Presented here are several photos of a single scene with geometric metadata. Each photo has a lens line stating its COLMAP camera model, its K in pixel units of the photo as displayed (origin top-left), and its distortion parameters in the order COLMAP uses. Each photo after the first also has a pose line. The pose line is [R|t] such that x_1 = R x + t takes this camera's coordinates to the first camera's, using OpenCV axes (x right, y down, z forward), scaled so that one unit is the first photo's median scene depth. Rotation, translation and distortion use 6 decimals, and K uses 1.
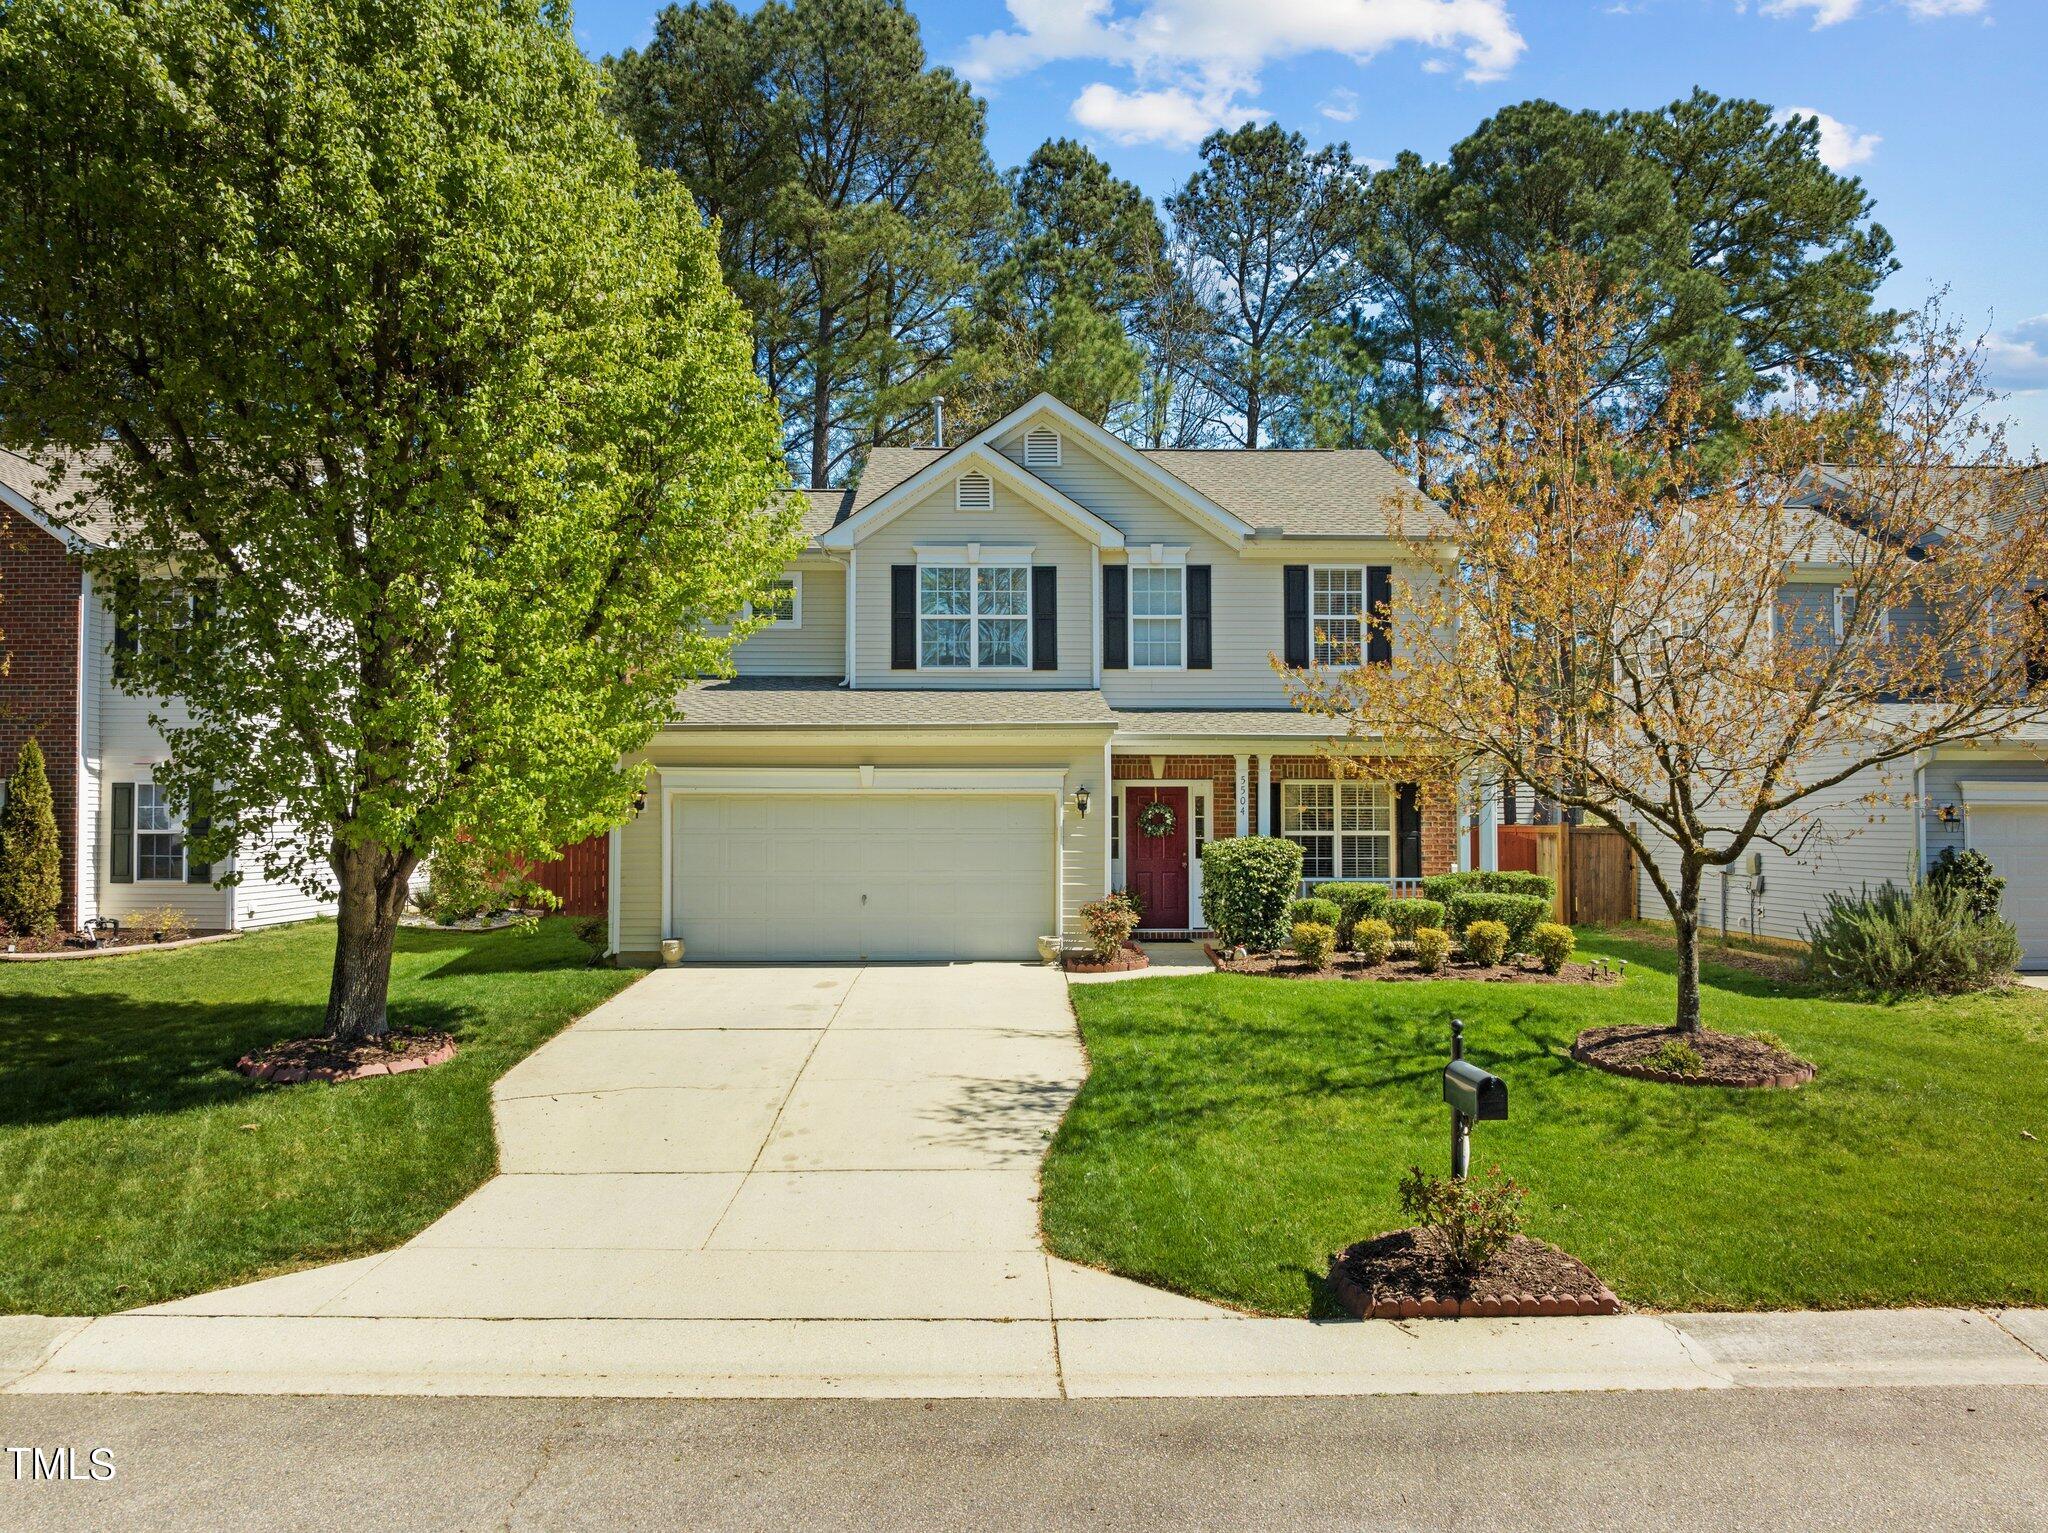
lens RADIAL K [[1442.7, 0, 1028.5], [0, 1442.7, 768.9], [0, 0, 1]] dist [-0.038031, 0.004282]
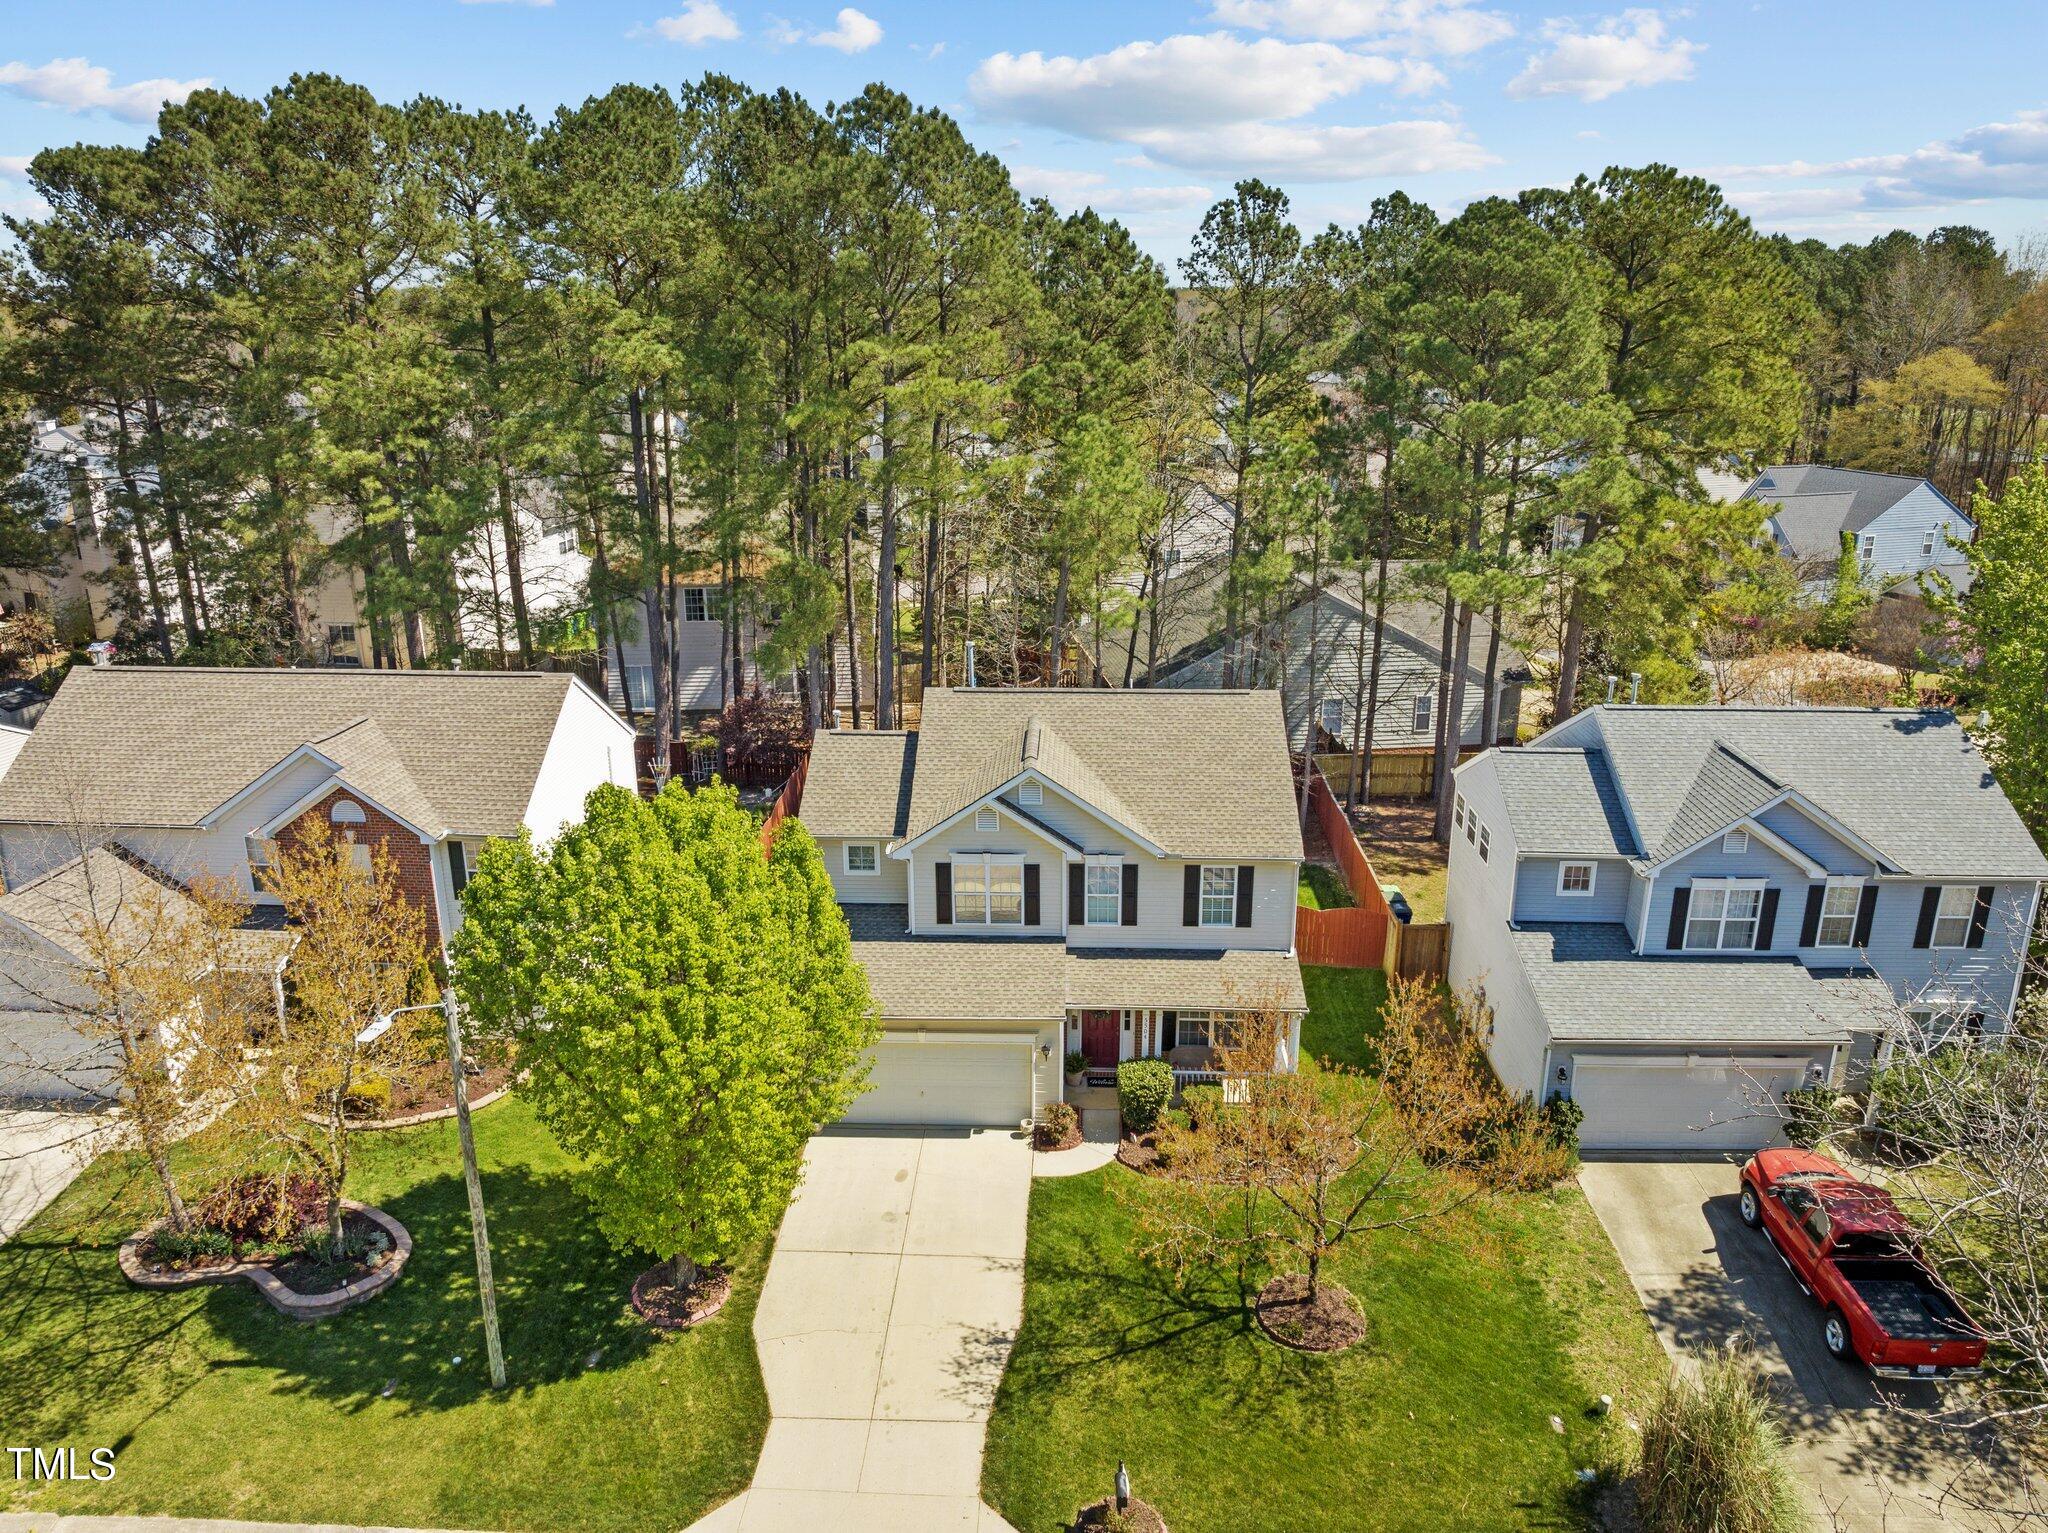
lens RADIAL K [[1443.5, 0, 1033.6], [0, 1443.5, 762.8], [0, 0, 1]] dist [-0.037780, 0.007660]
pose [[0.998353, 0.017342, -0.054689, 0.109049], [0.001840, 0.943055, 0.332633, -0.863380], [0.057343, -0.332186, 0.941469, -0.502274]]
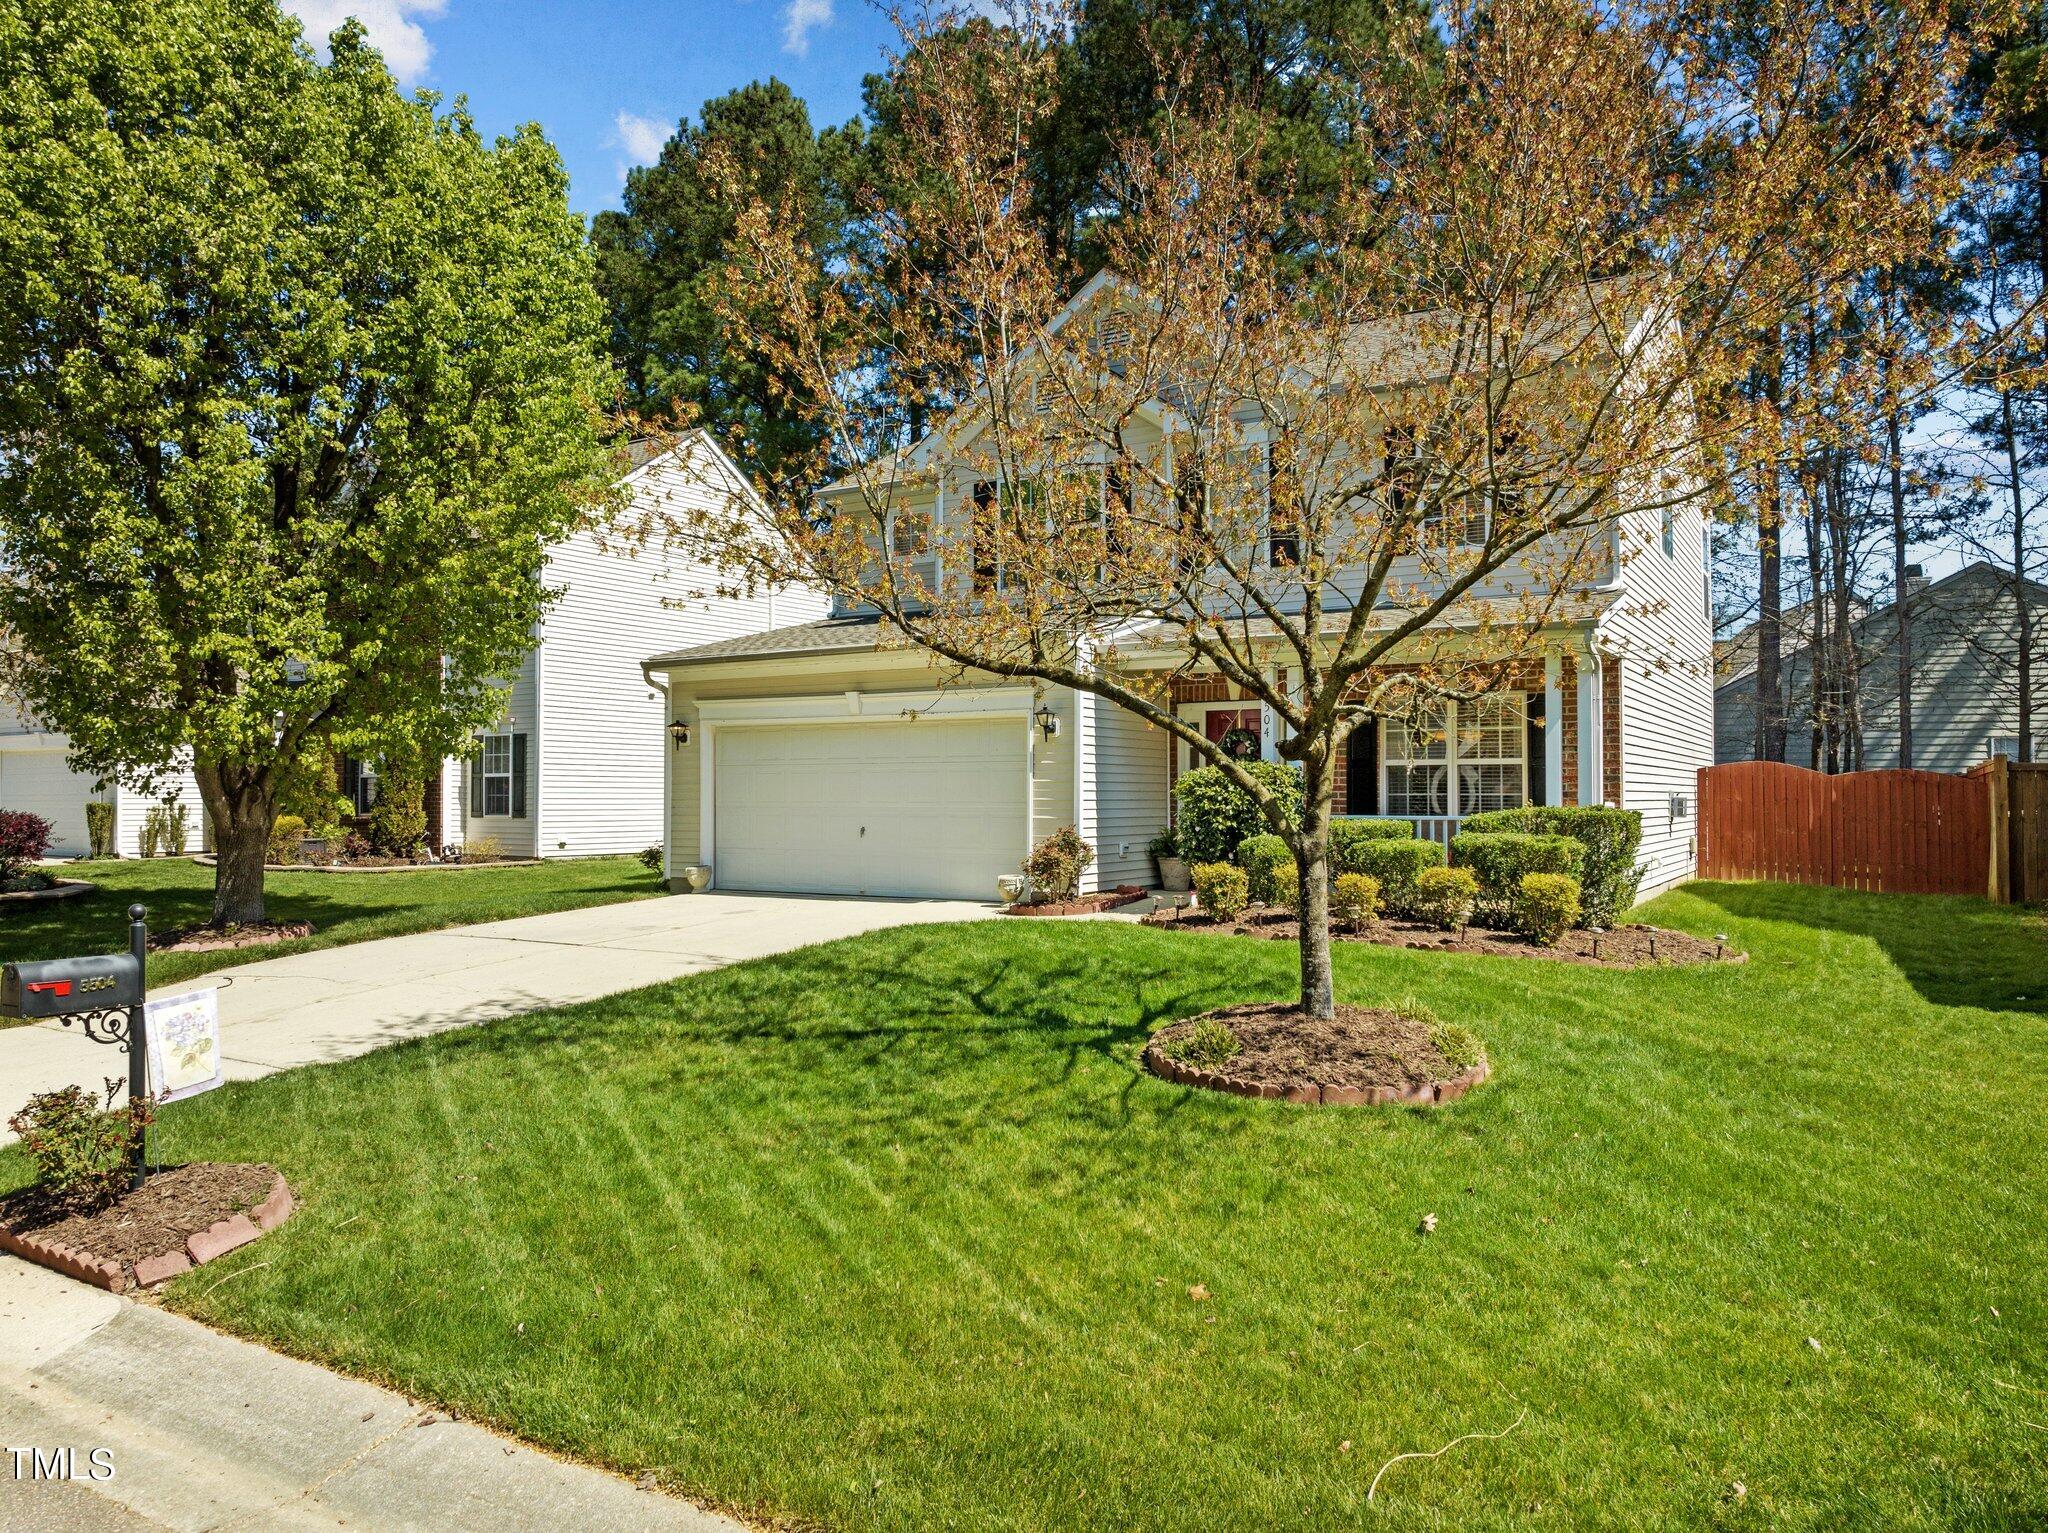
lens RADIAL K [[1436.7, 0, 1029.6], [0, 1436.7, 772.2], [0, 0, 1]] dist [-0.065876, 0.030122]
pose [[0.843975, -0.009124, -0.536305, 0.487873], [0.017695, 0.999785, 0.010837, 0.042196], [0.536091, -0.018636, 0.843955, 0.253702]]
